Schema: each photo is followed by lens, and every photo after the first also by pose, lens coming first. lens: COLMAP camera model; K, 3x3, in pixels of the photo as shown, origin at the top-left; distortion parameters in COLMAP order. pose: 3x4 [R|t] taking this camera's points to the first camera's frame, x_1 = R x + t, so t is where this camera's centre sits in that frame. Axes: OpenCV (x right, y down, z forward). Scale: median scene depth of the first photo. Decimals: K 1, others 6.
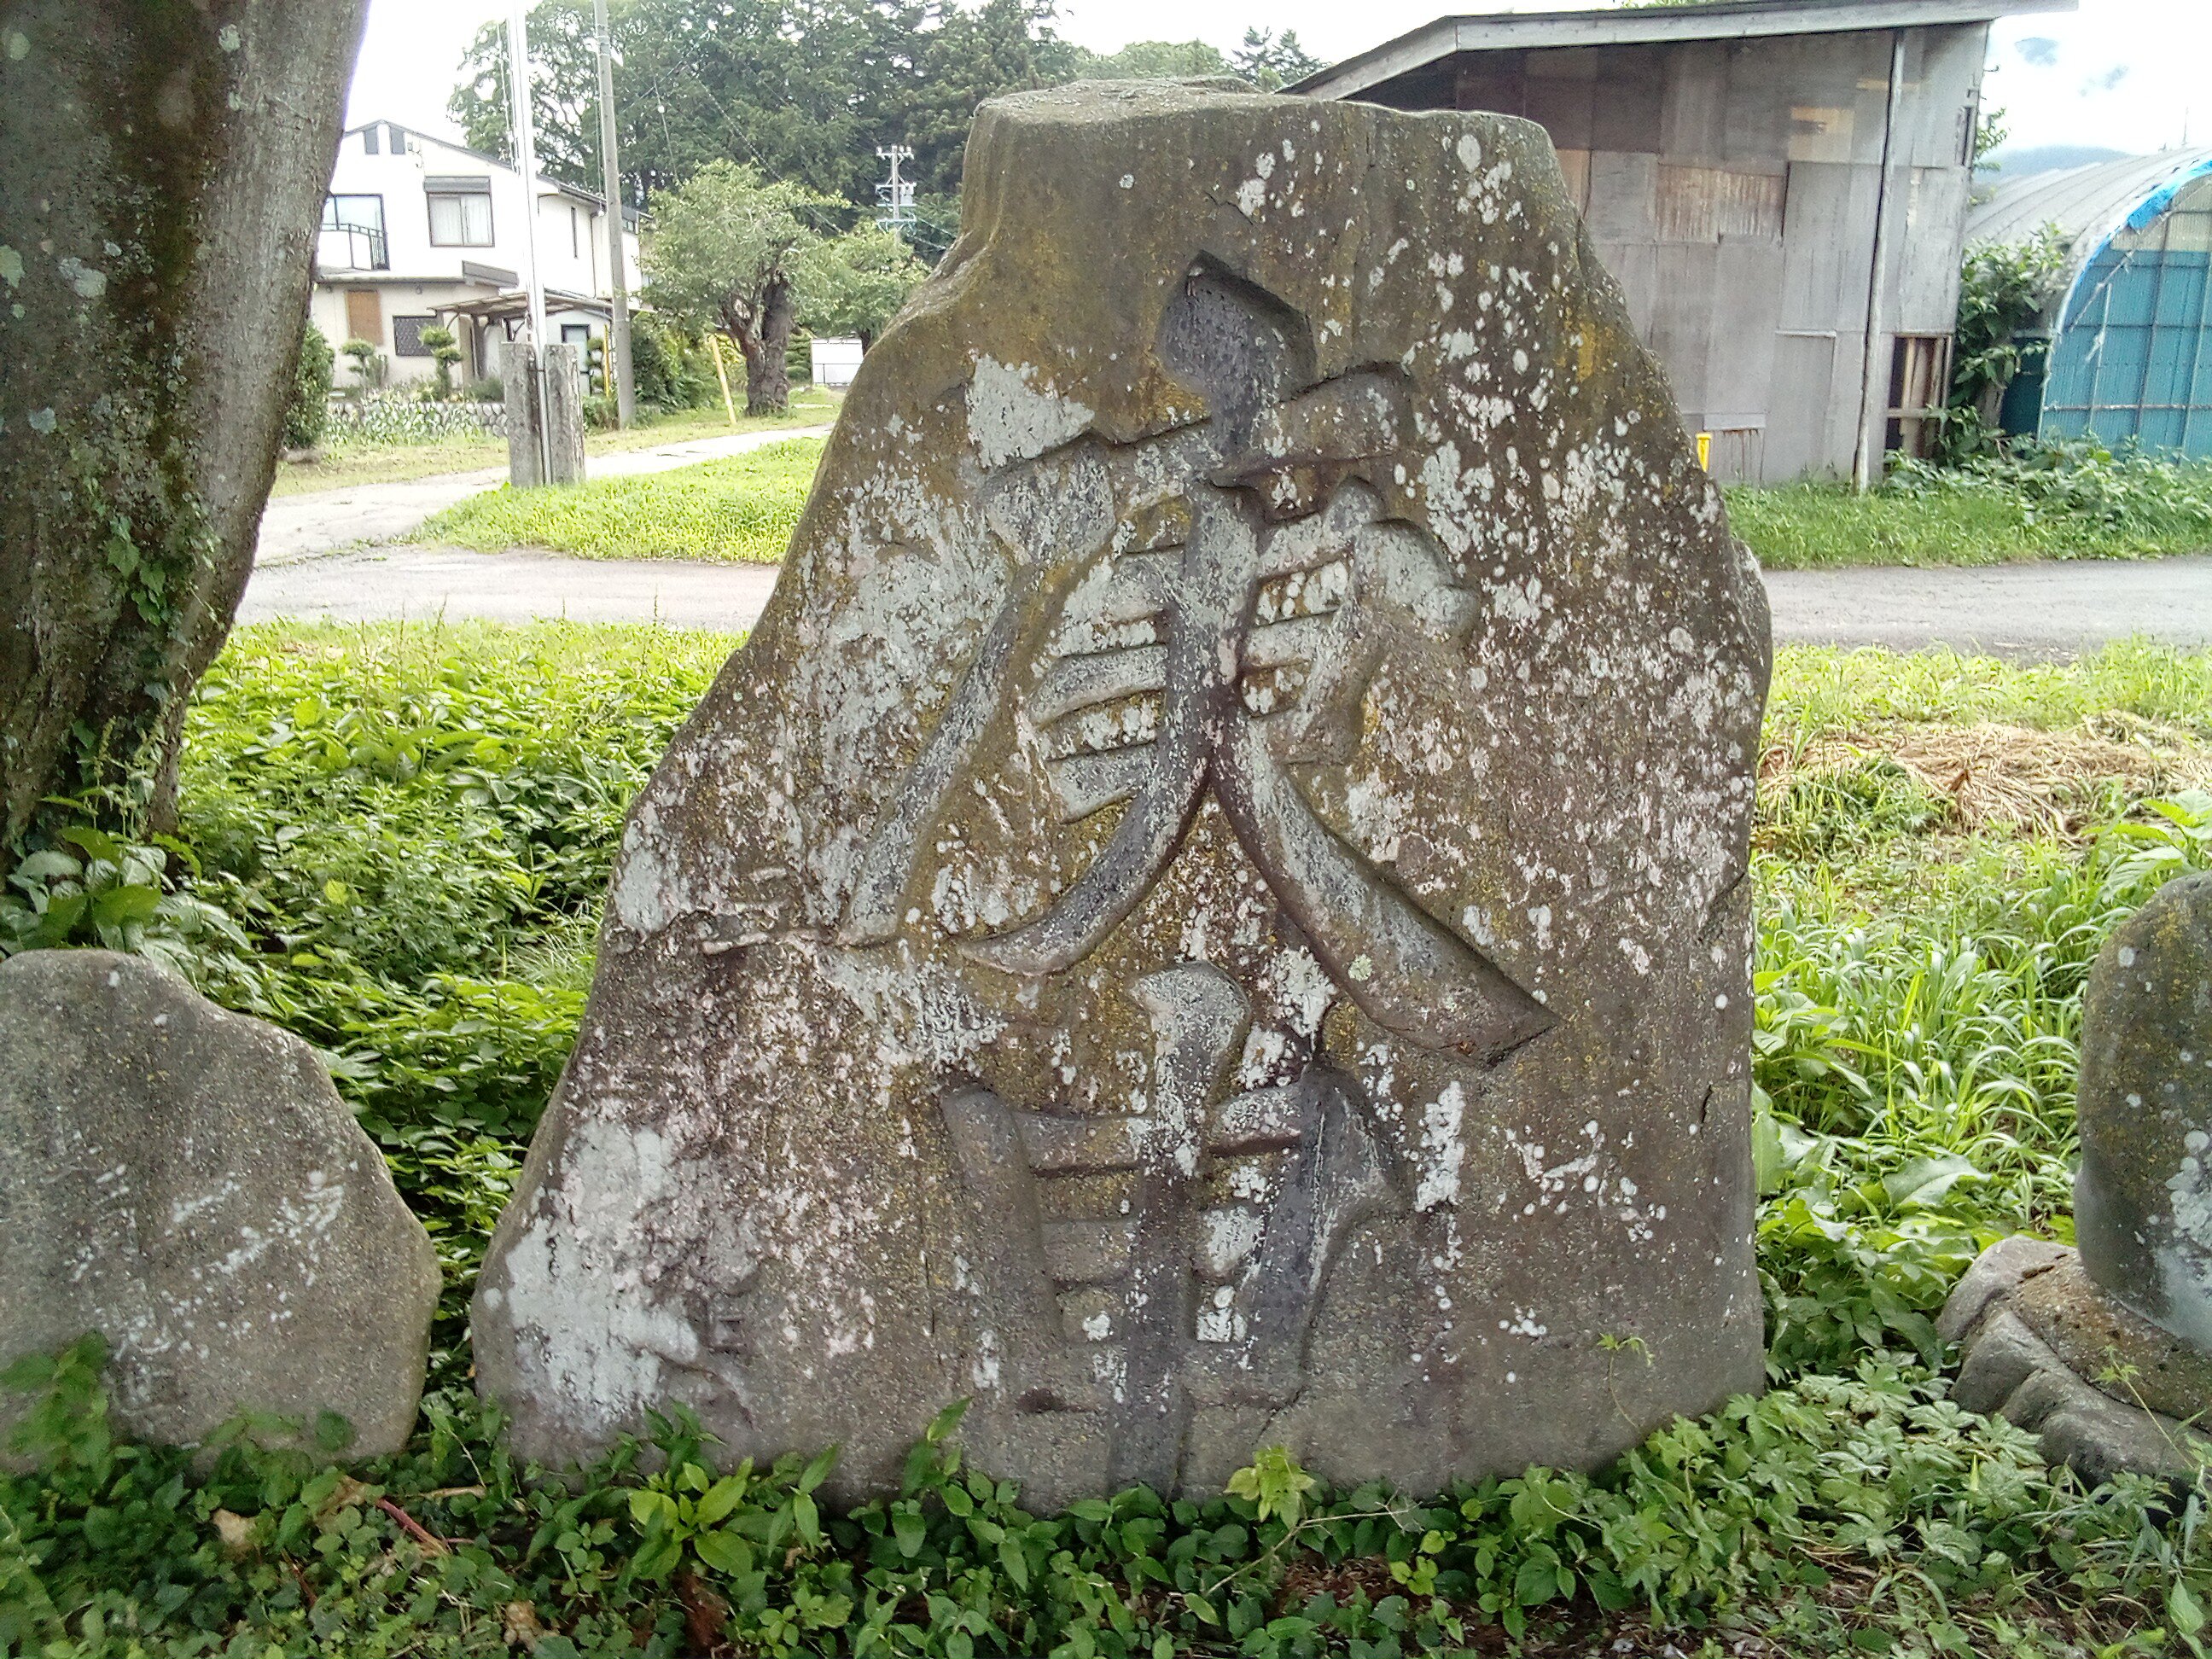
lens RADIAL K [[1836.2, 0, 1110.4], [0, 1836.2, 826.7], [0, 0, 1]] dist [0.062025, -0.096352]
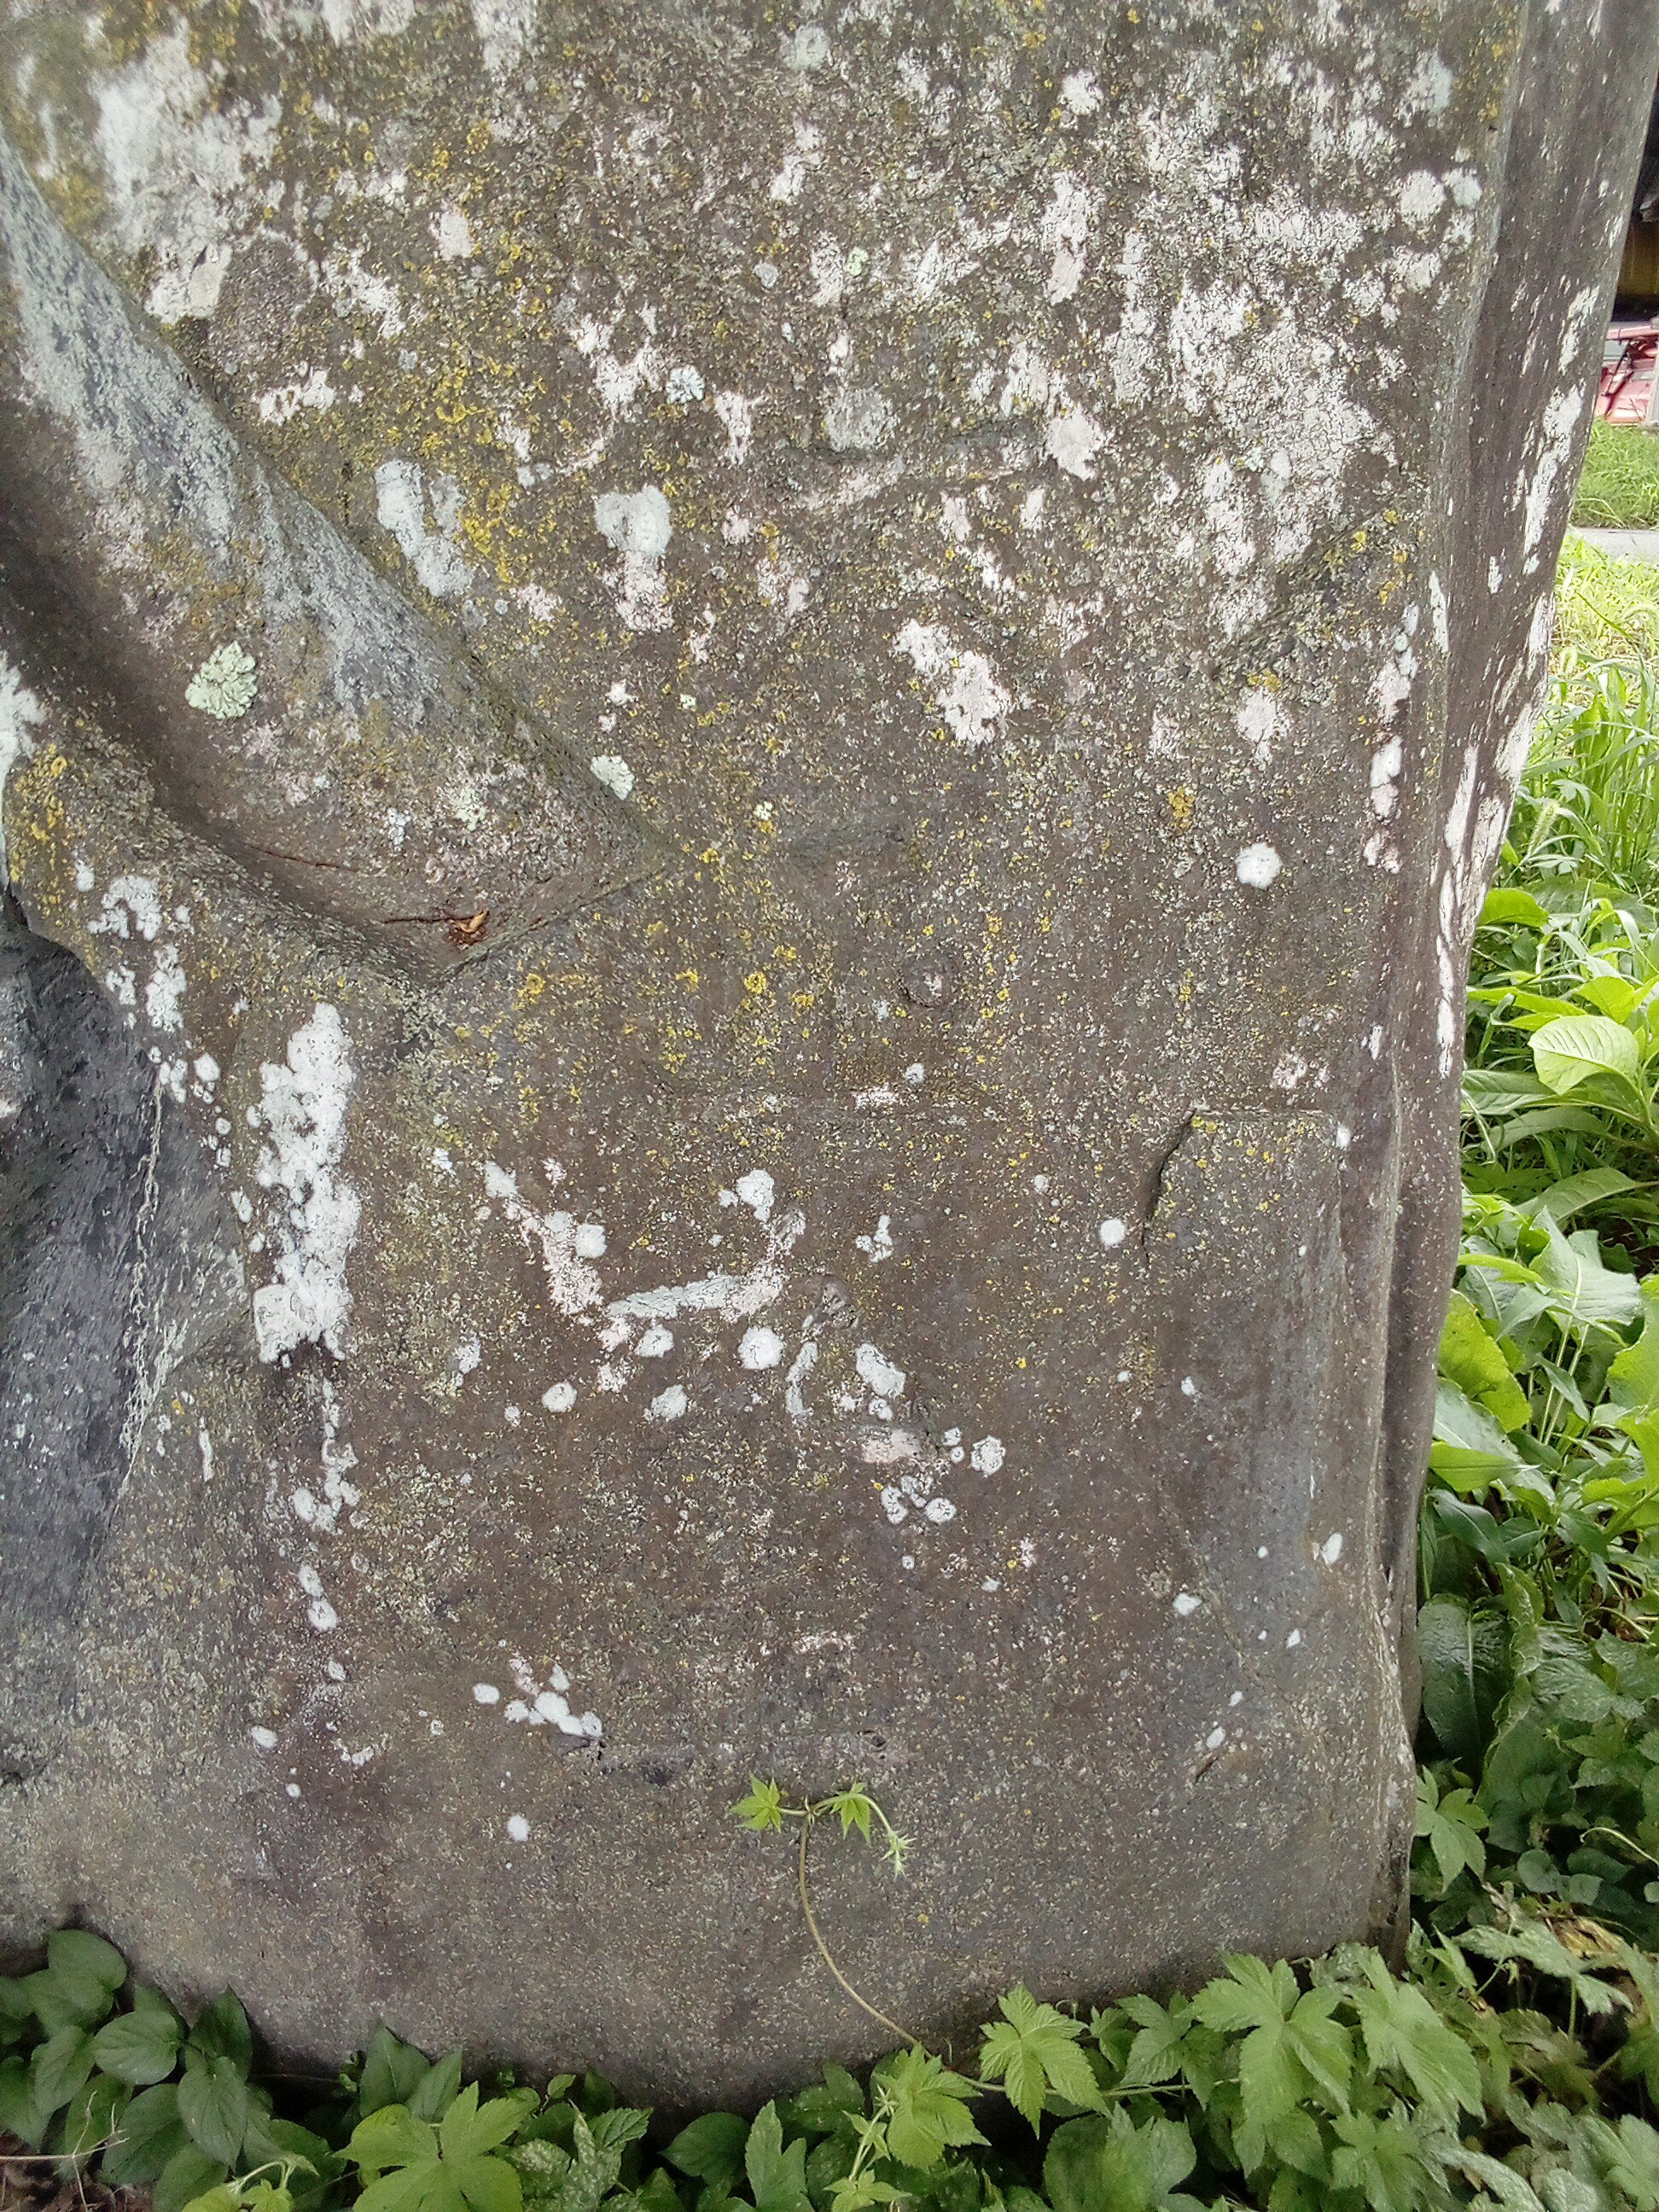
lens RADIAL K [[1836.2, 0, 824.0], [0, 1836.2, 1119.0], [0, 0, 1]] dist [0.062025, -0.096352]
pose [[0.968656, 0.110962, -0.222247, 0.339303], [-0.079086, 0.985890, 0.147534, 0.098555], [0.235482, -0.125333, 0.963763, 0.670356]]
